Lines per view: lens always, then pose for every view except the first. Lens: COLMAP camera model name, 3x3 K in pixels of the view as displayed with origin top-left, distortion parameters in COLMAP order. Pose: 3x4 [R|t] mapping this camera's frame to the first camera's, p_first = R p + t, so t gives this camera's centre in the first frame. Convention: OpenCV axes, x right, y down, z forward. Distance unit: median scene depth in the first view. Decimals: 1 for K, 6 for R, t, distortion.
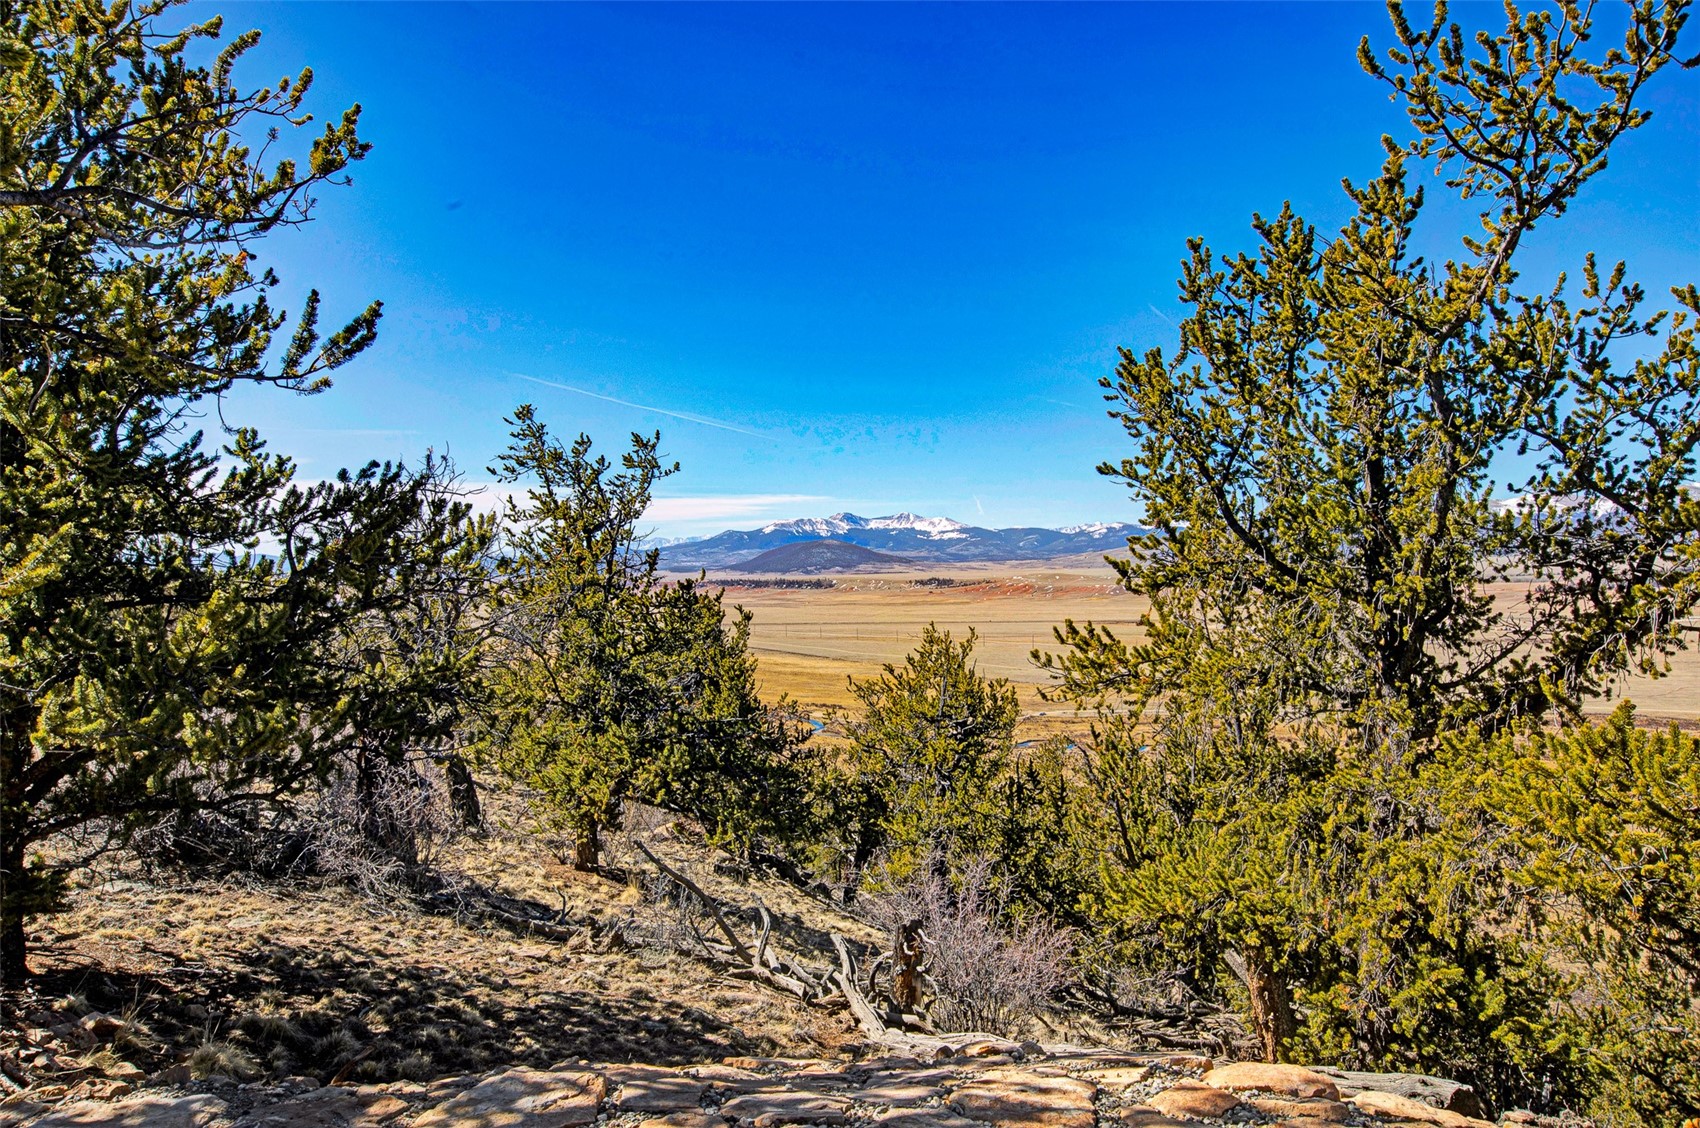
lens RADIAL K [[1183.3, 0, 849.3], [0, 1183.3, 571.3], [0, 0, 1]] dist [-0.033384, 0.081501]
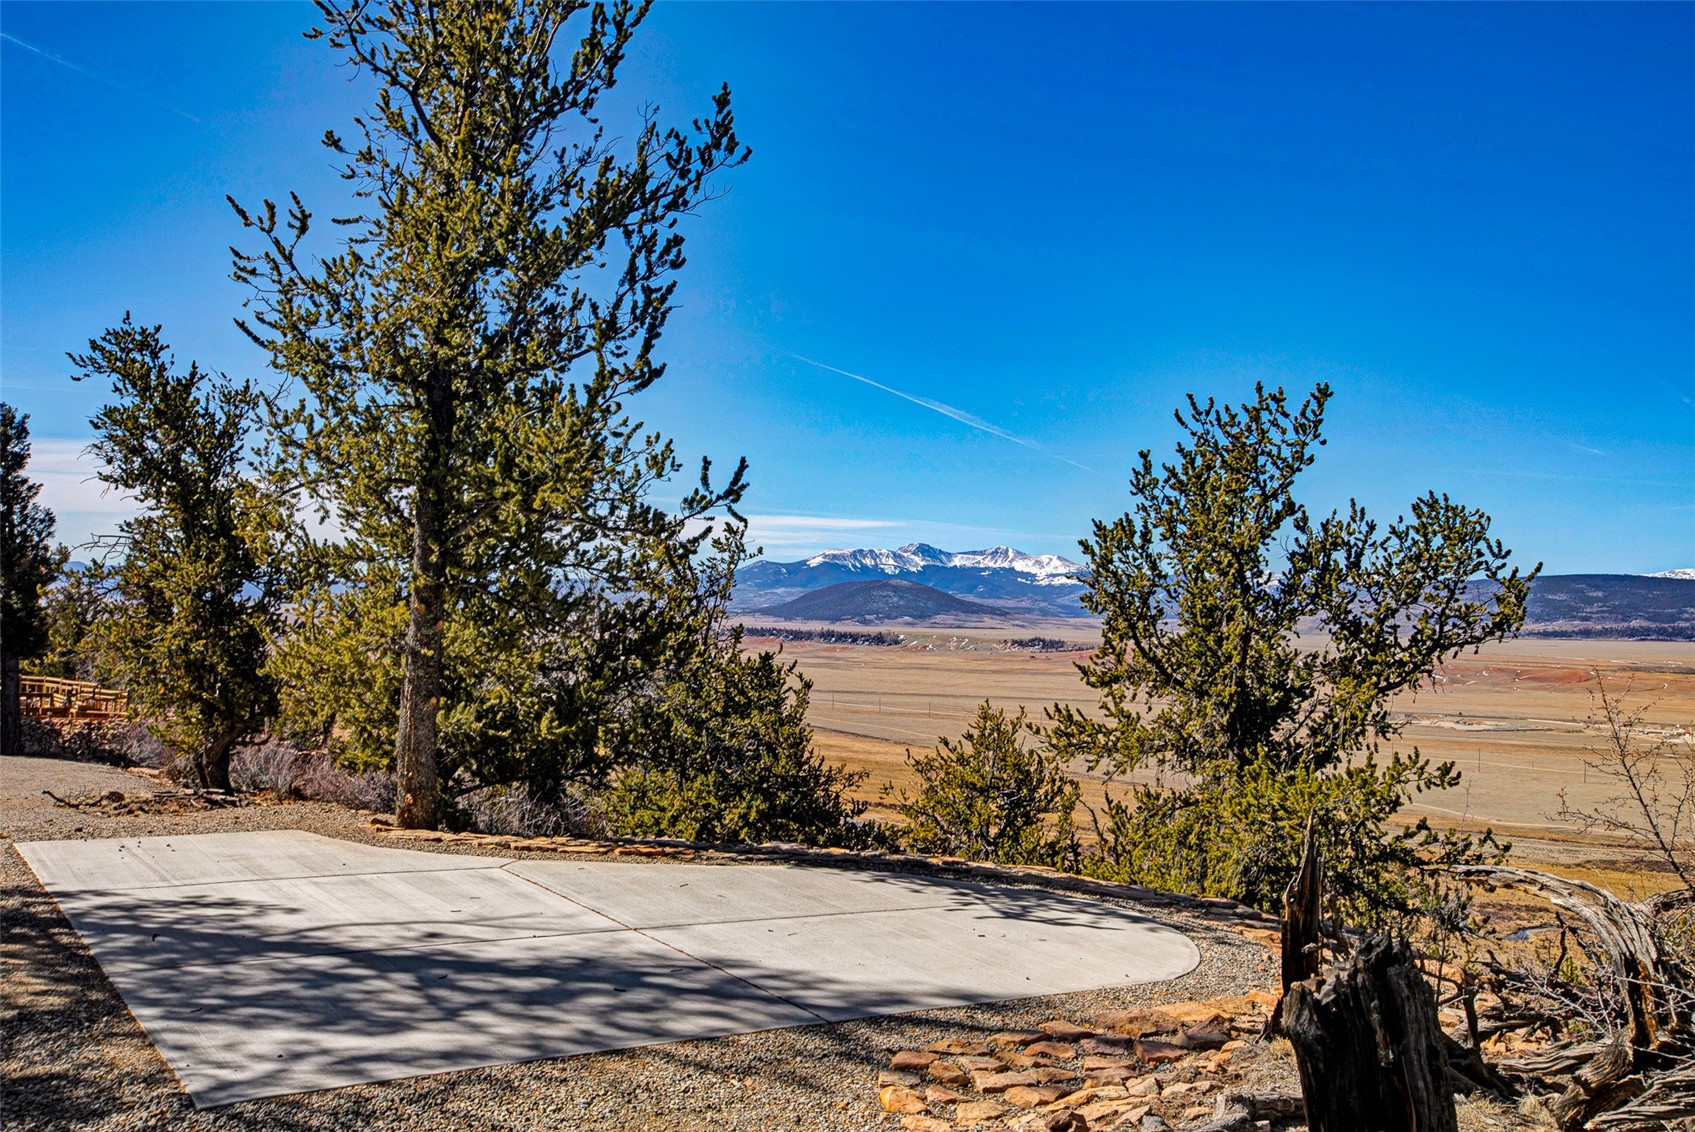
lens RADIAL K [[1624.1, 0, 845.6], [0, 1624.1, 580.3], [0, 0, 1]] dist [-0.032272, 0.178260]
pose [[0.997885, 0.043211, -0.048567, 0.022731], [-0.044424, 0.998720, -0.024171, -0.052121], [0.047460, 0.026278, 0.998527, -1.054414]]
